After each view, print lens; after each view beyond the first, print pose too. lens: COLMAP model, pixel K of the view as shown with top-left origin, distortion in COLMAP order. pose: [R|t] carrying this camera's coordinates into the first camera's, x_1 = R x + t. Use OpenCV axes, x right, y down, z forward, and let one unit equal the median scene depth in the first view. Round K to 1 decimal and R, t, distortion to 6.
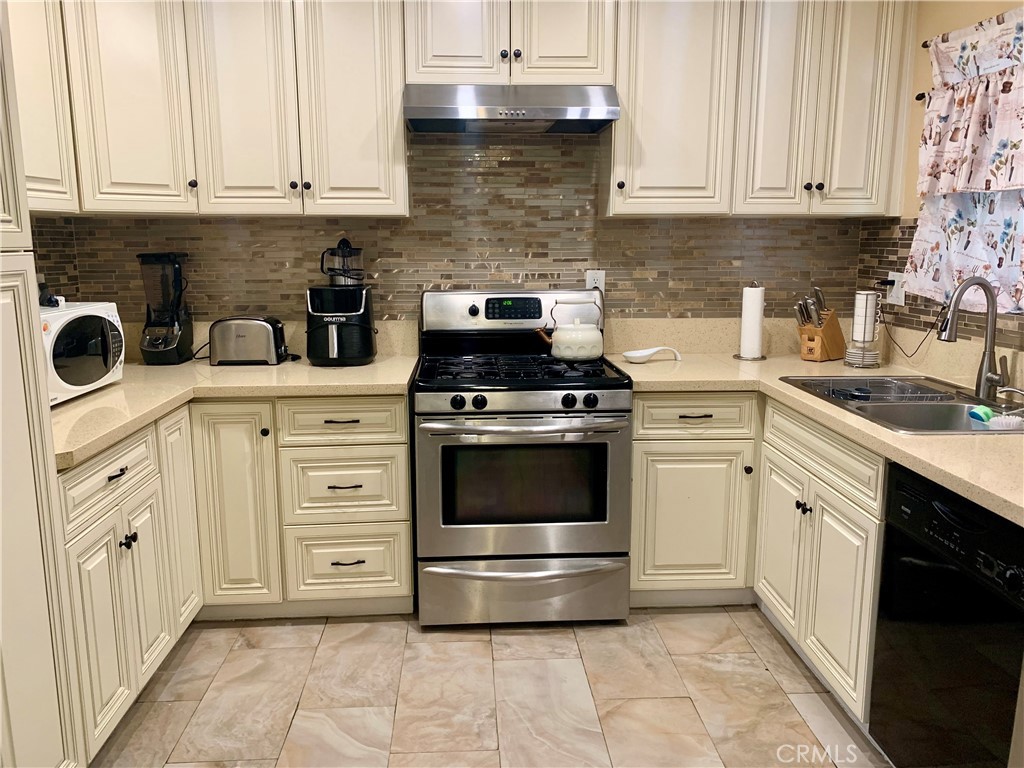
lens RADIAL K [[771.2, 0, 512.0], [0, 771.2, 384.0], [0, 0, 1]] dist [0.033040, -0.052198]
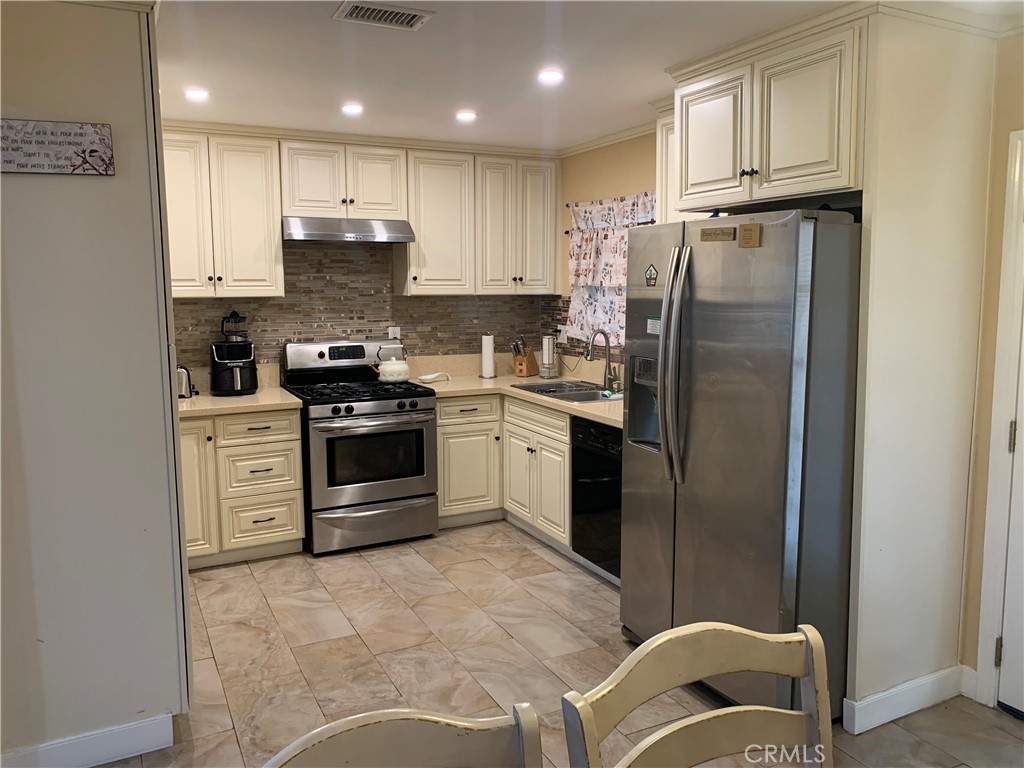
lens RADIAL K [[771.2, 0, 512.0], [0, 771.2, 384.0], [0, 0, 1]] dist [0.033040, -0.052198]
pose [[0.913031, -0.053869, 0.404317, -0.370319], [0.074615, 0.996573, -0.035716, 0.051837], [-0.401007, 0.062778, 0.913921, -0.633272]]
